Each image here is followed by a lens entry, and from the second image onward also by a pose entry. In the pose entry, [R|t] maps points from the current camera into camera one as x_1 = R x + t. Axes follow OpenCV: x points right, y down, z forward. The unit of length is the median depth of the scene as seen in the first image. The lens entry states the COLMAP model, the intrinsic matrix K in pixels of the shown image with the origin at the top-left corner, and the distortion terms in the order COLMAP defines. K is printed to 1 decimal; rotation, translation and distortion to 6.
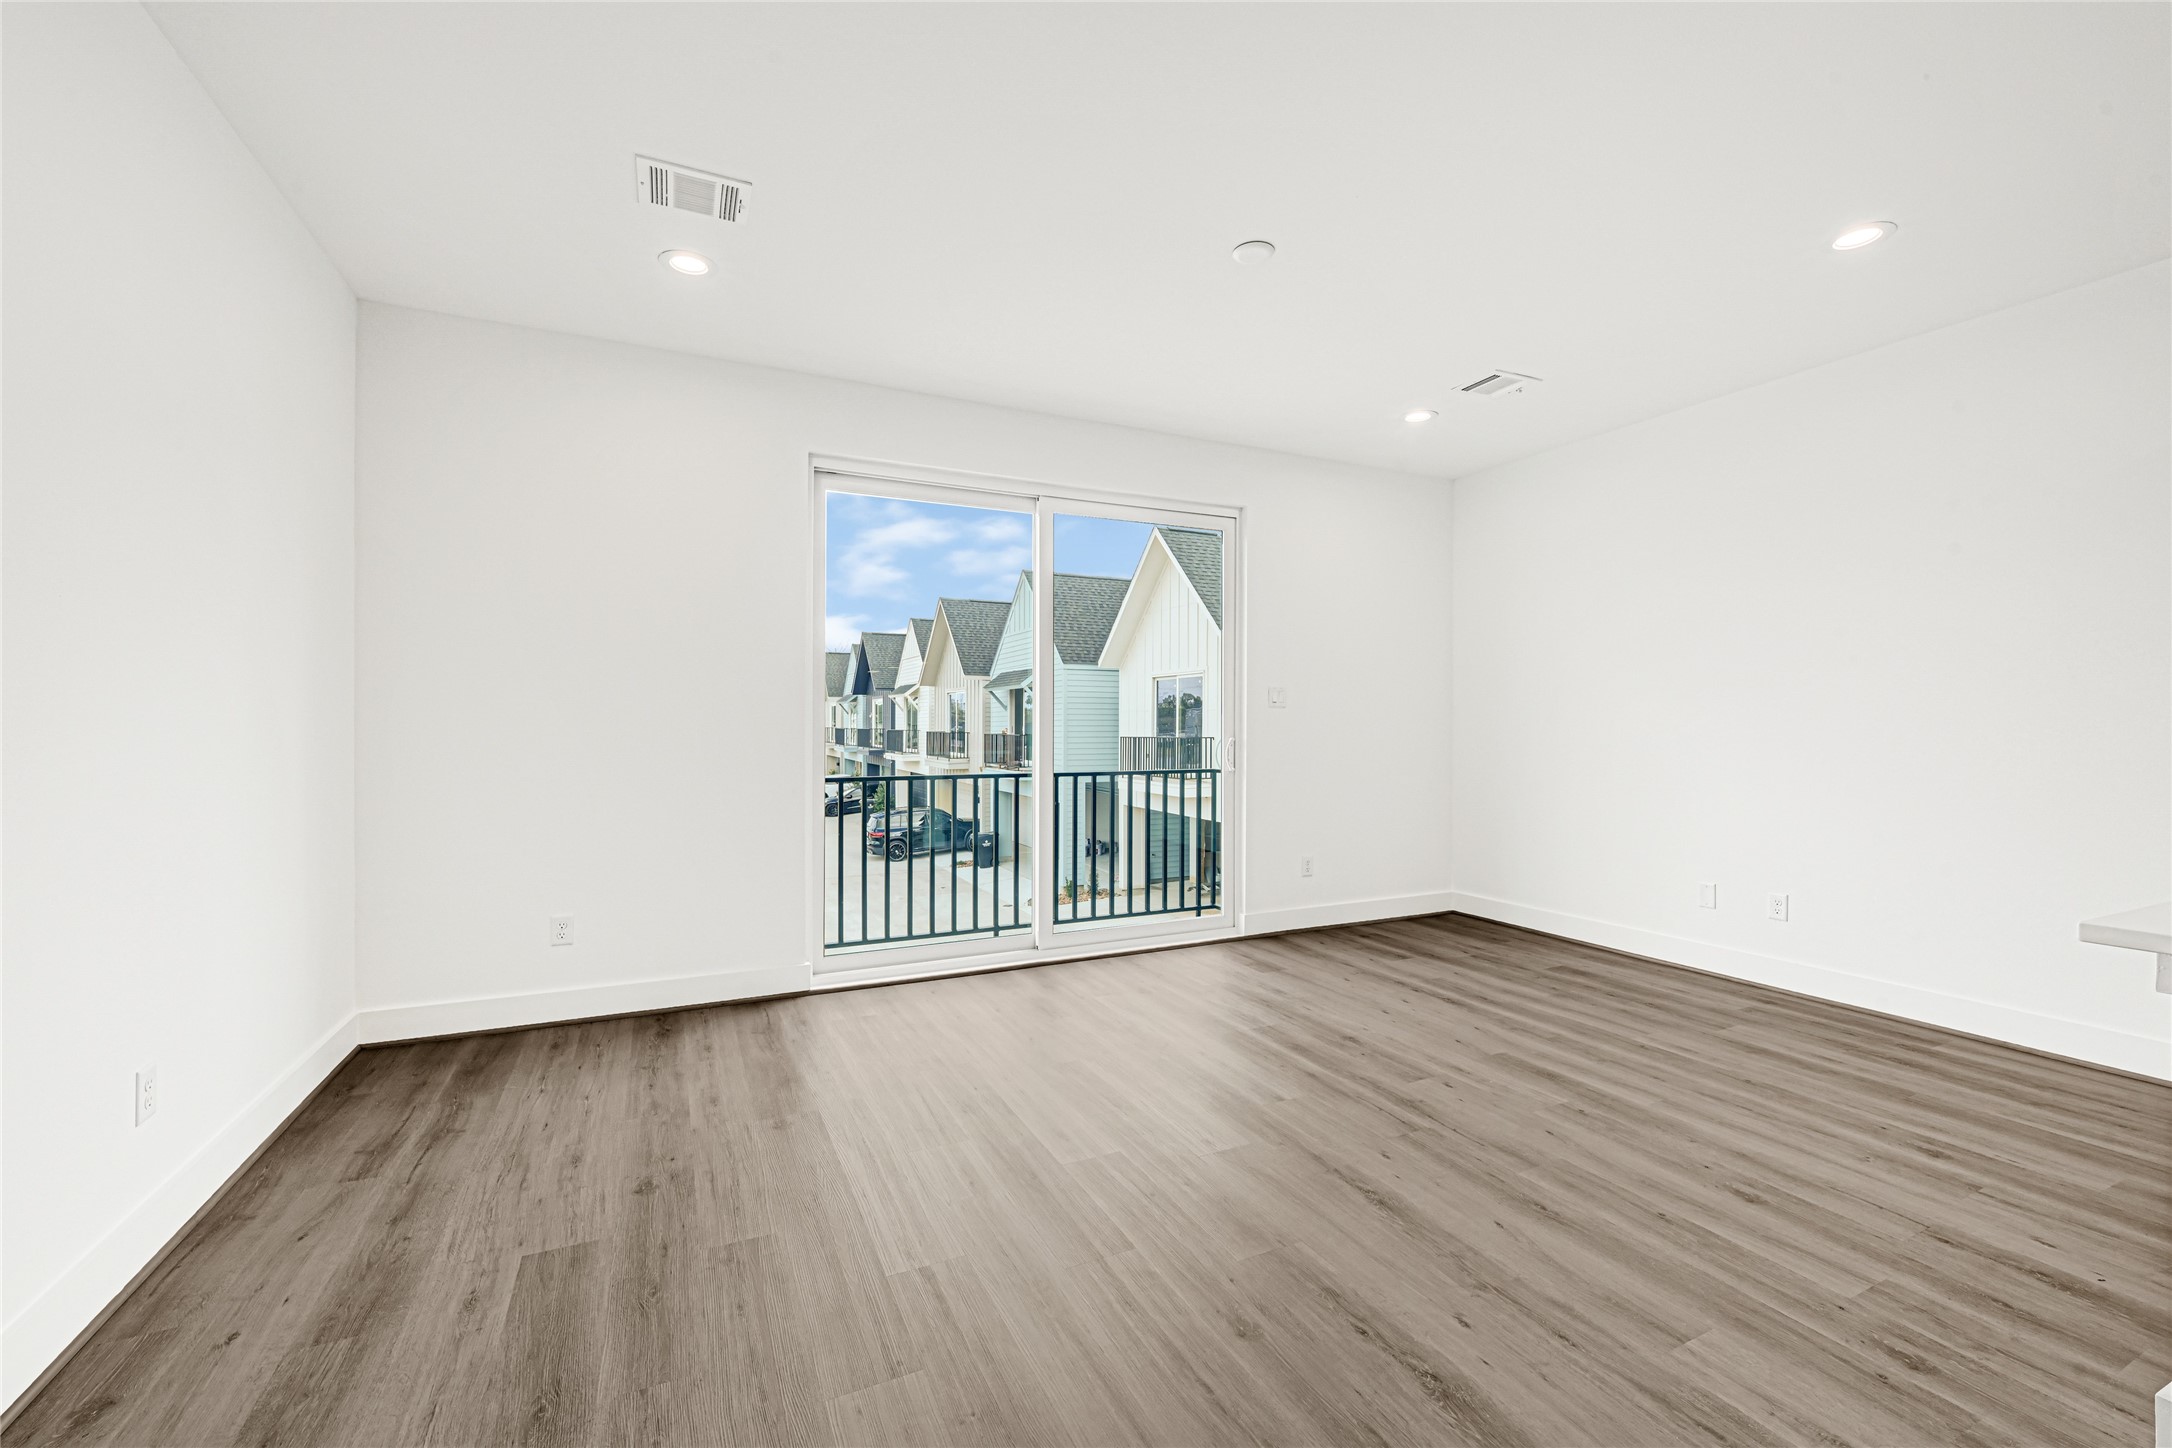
lens RADIAL K [[893.7, 0, 1087.0], [0, 893.7, 757.4], [0, 0, 1]] dist [-0.000143, 0.000198]
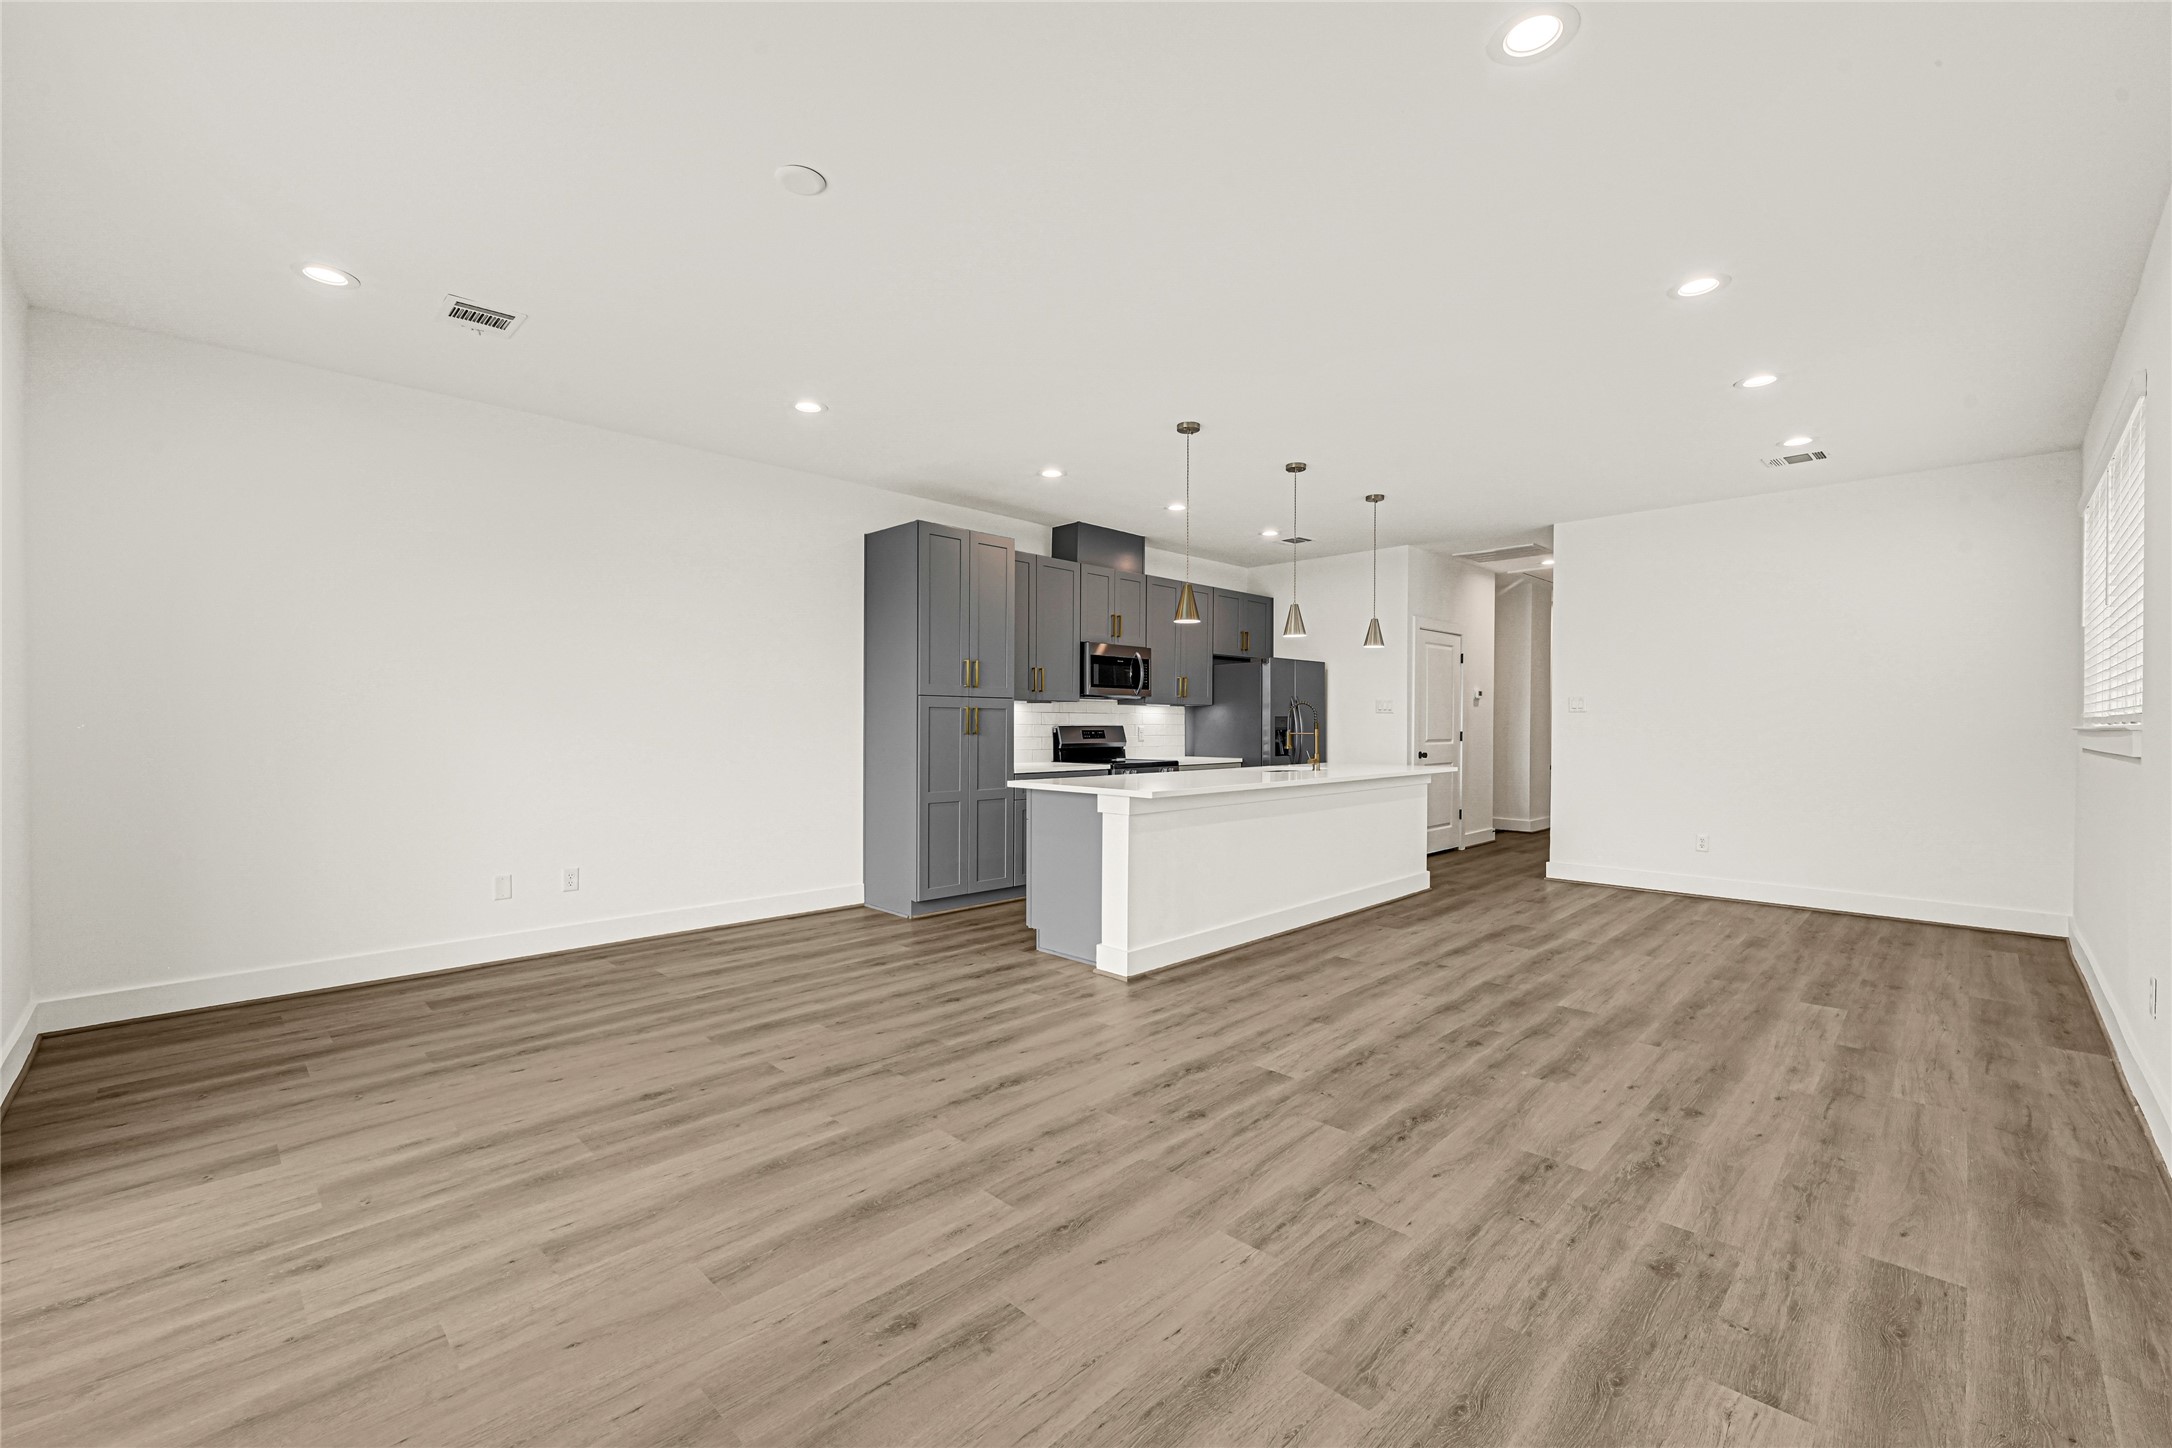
lens RADIAL K [[893.7, 0, 1086.5], [0, 893.7, 723.5], [0, 0, 1]] dist [-0.000143, 0.000198]
pose [[-0.336894, -0.004908, 0.941530, -0.760989], [0.032924, 0.999313, 0.016990, -0.046154], [-0.940967, 0.036722, -0.336501, 1.048517]]
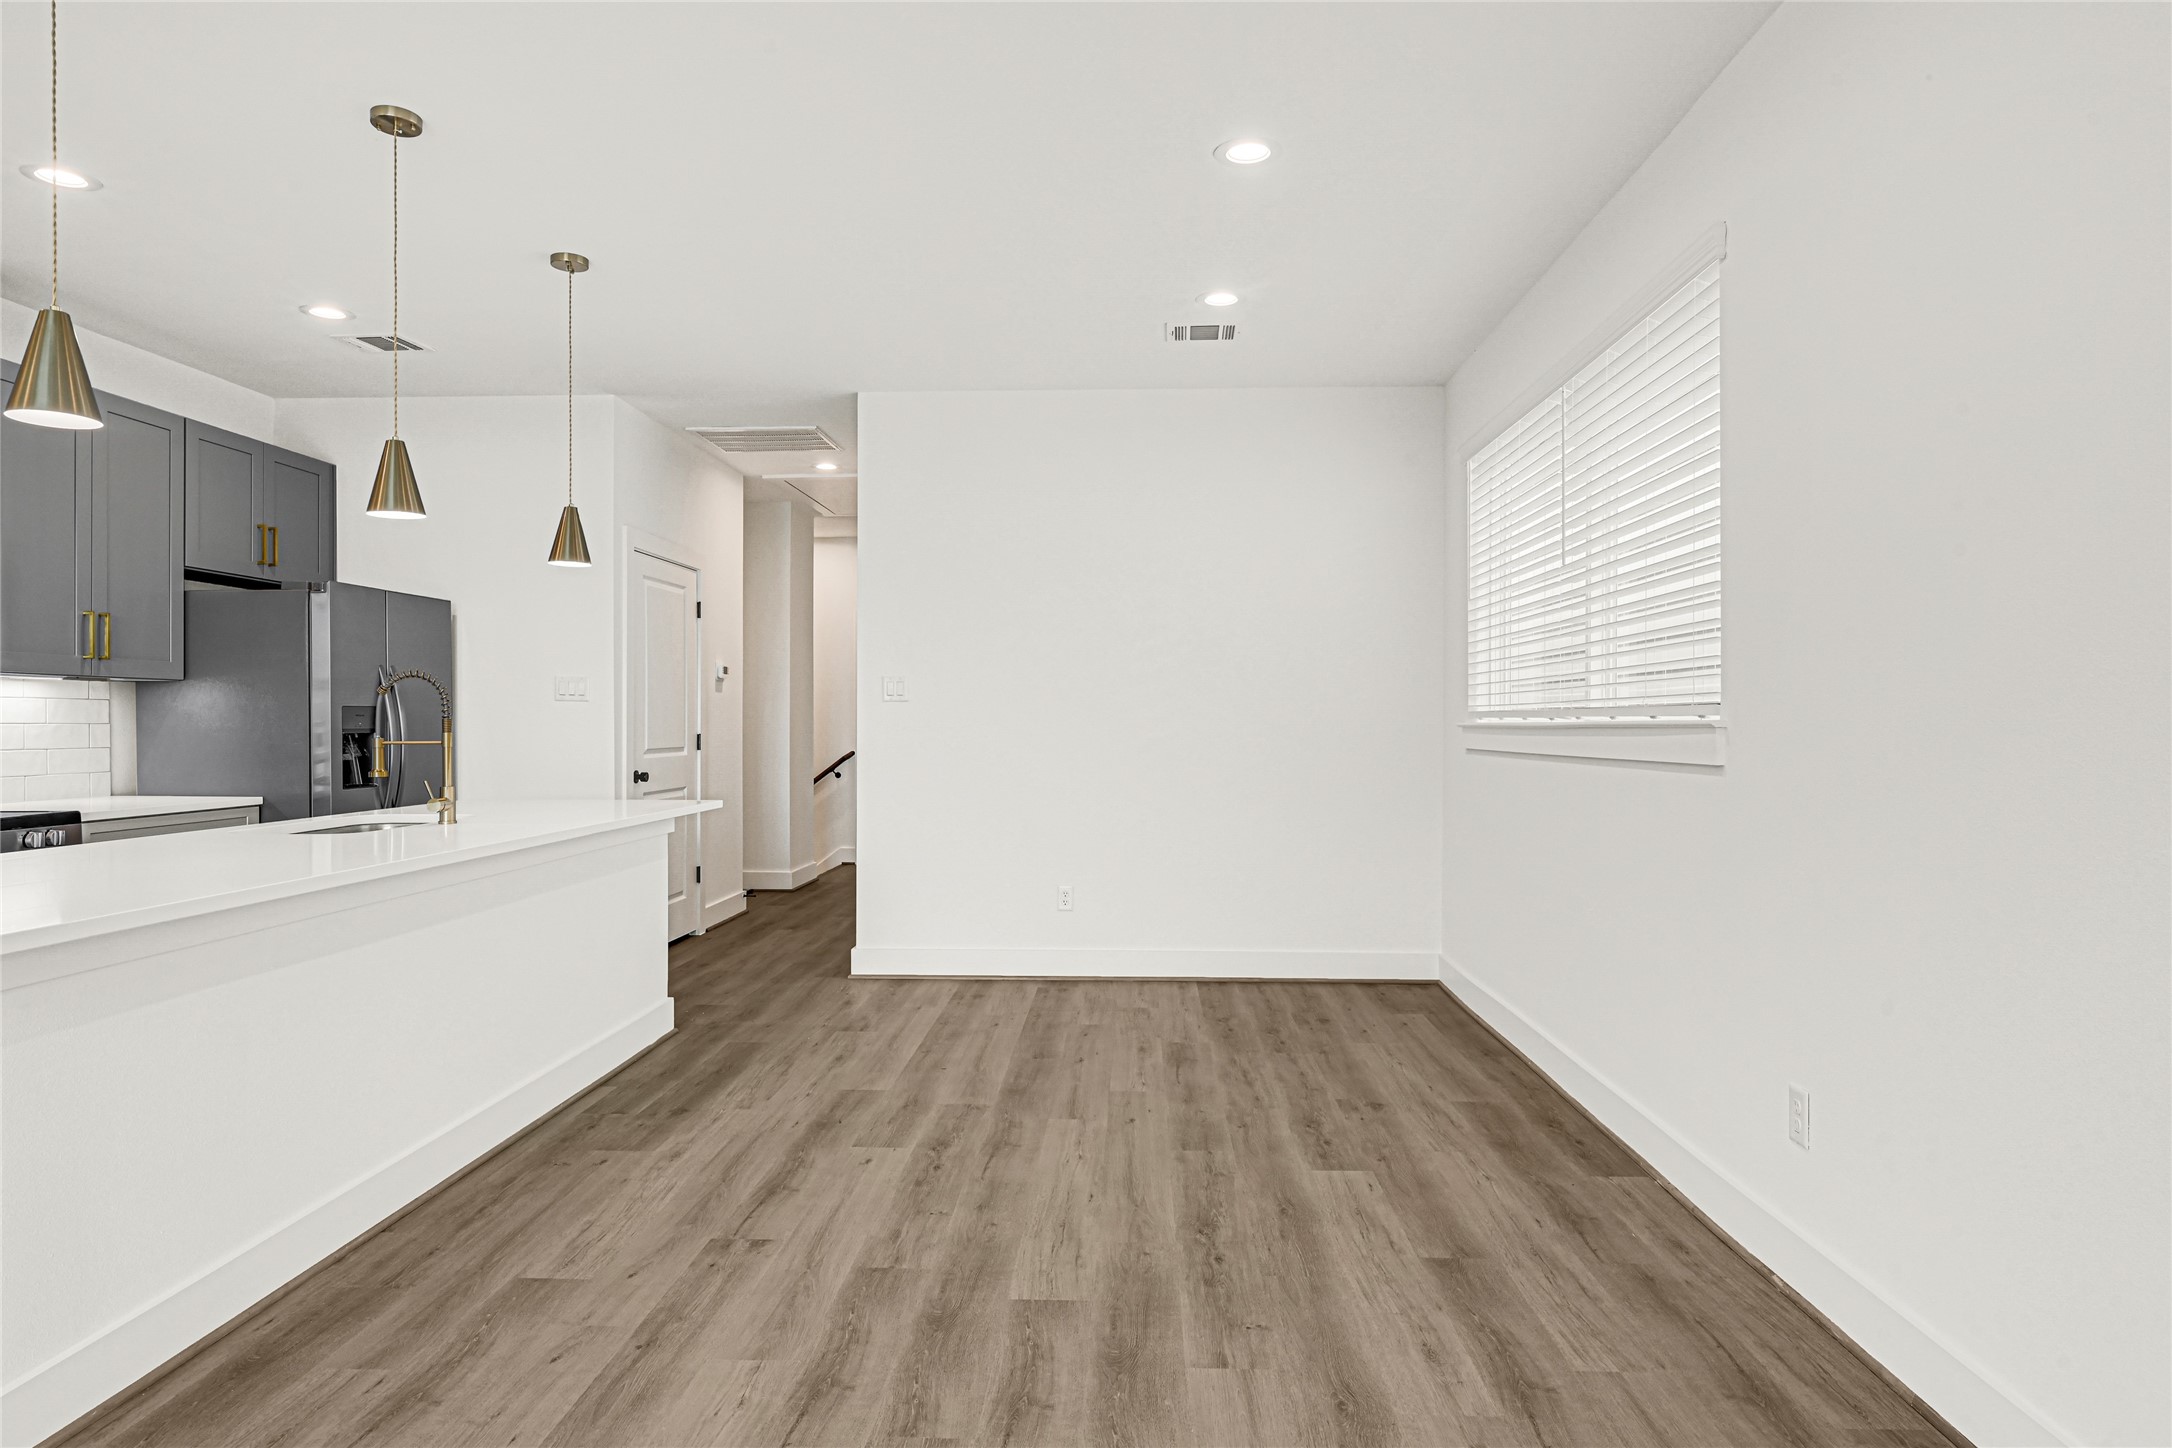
lens RADIAL K [[1279.8, 0, 1081.4], [0, 1279.8, 731.4], [0, 0, 1]] dist [0.001354, -0.003276]
pose [[-0.881509, -0.007744, 0.472103, -0.214927], [0.014938, 0.998908, 0.044278, -0.031581], [-0.471930, 0.046084, -0.880431, 0.722303]]
